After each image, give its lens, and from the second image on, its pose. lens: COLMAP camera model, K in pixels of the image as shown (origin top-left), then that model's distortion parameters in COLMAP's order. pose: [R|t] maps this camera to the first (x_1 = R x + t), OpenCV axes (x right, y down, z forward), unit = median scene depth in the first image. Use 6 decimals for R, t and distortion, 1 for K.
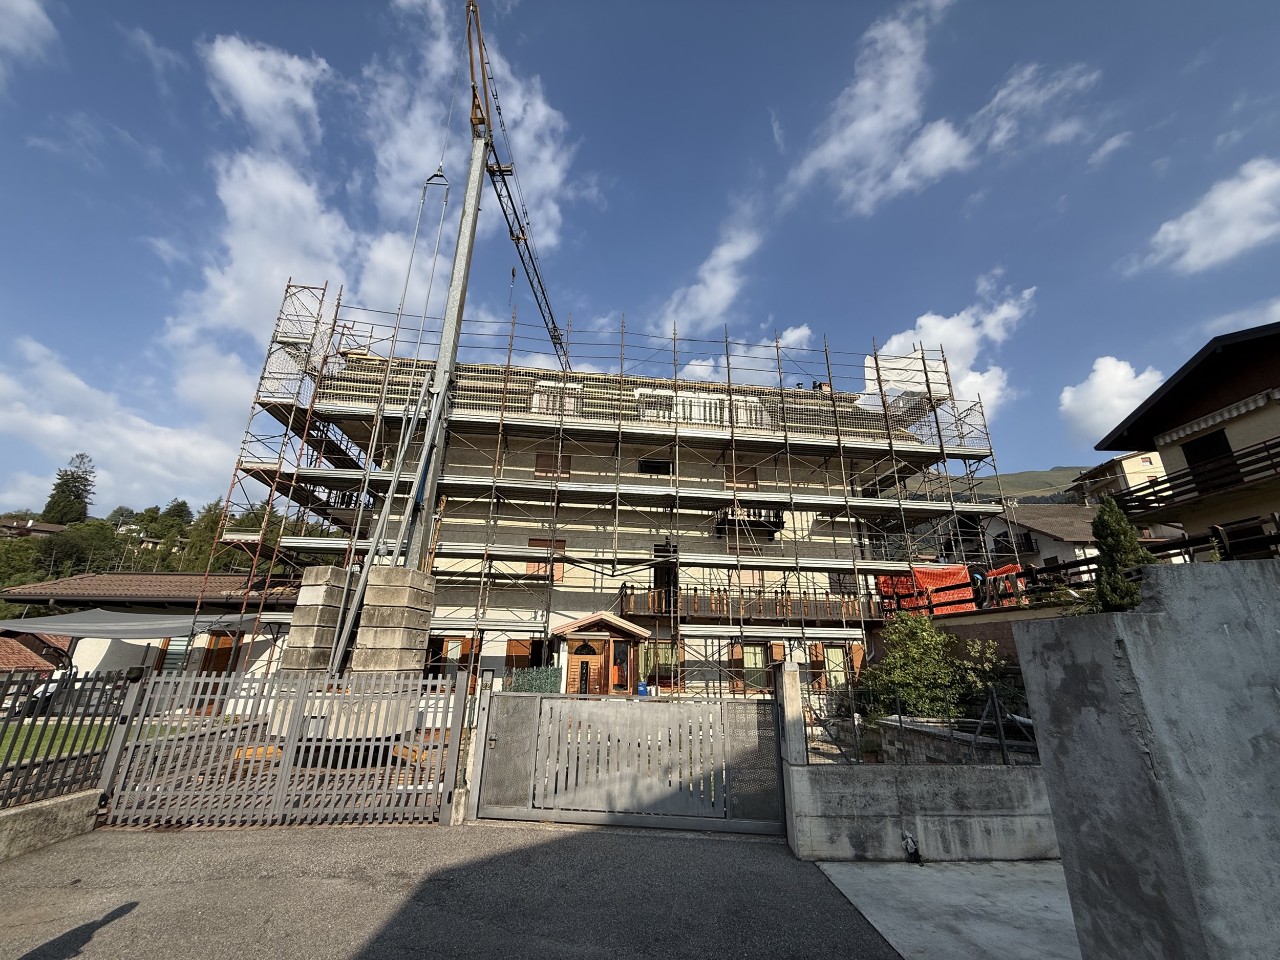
lens RADIAL K [[508.6, 0, 660.0], [0, 508.6, 470.0], [0, 0, 1]] dist [-0.005374, 0.002422]
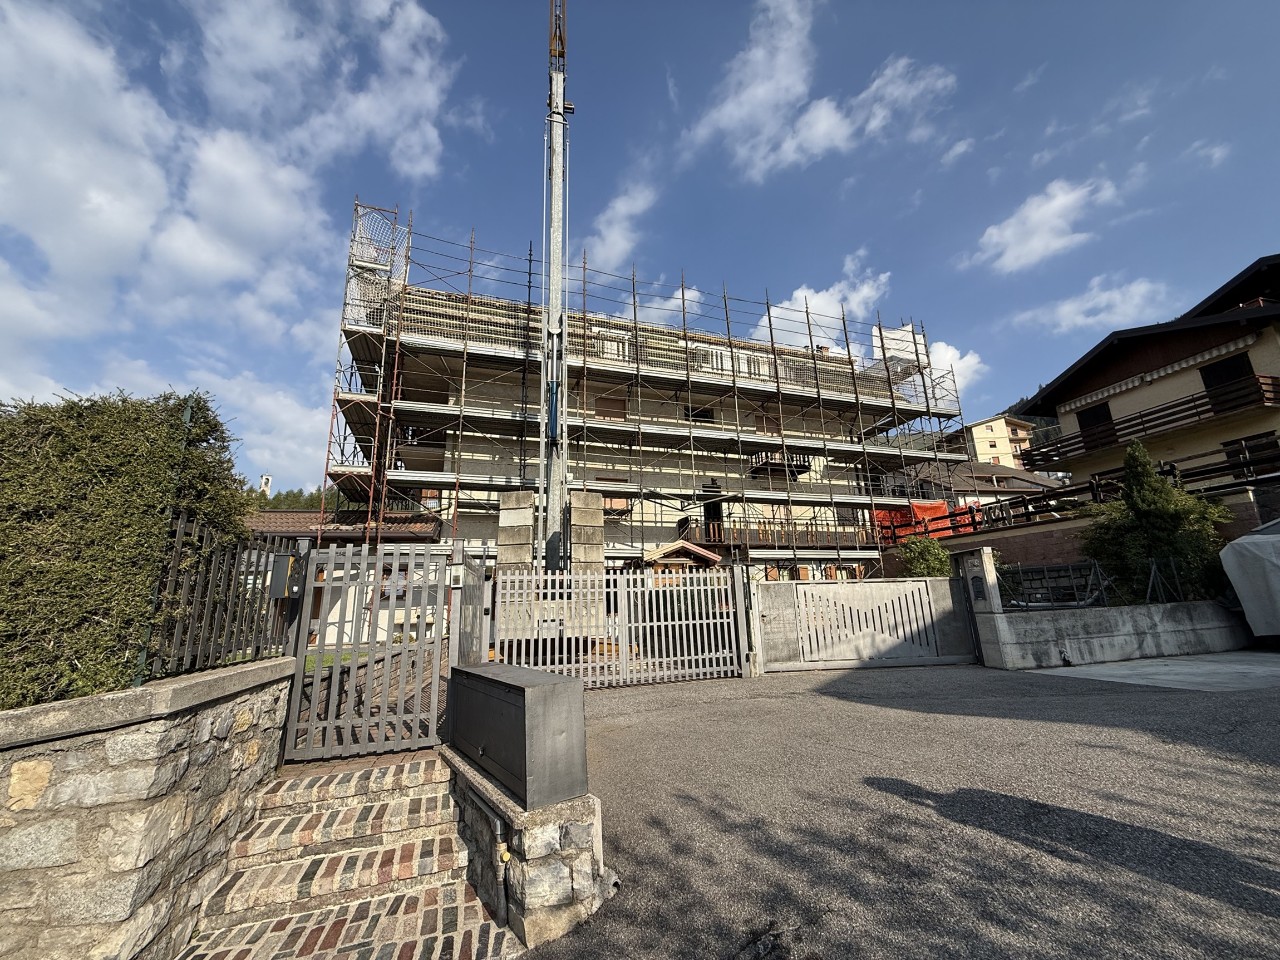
lens RADIAL K [[508.6, 0, 643.8], [0, 508.6, 471.3], [0, 0, 1]] dist [-0.005374, 0.002422]
pose [[0.976007, 0.011572, 0.217432, -0.112286], [-0.029888, 0.996255, 0.081138, 0.009028], [-0.215679, -0.085690, 0.972697, -0.018253]]
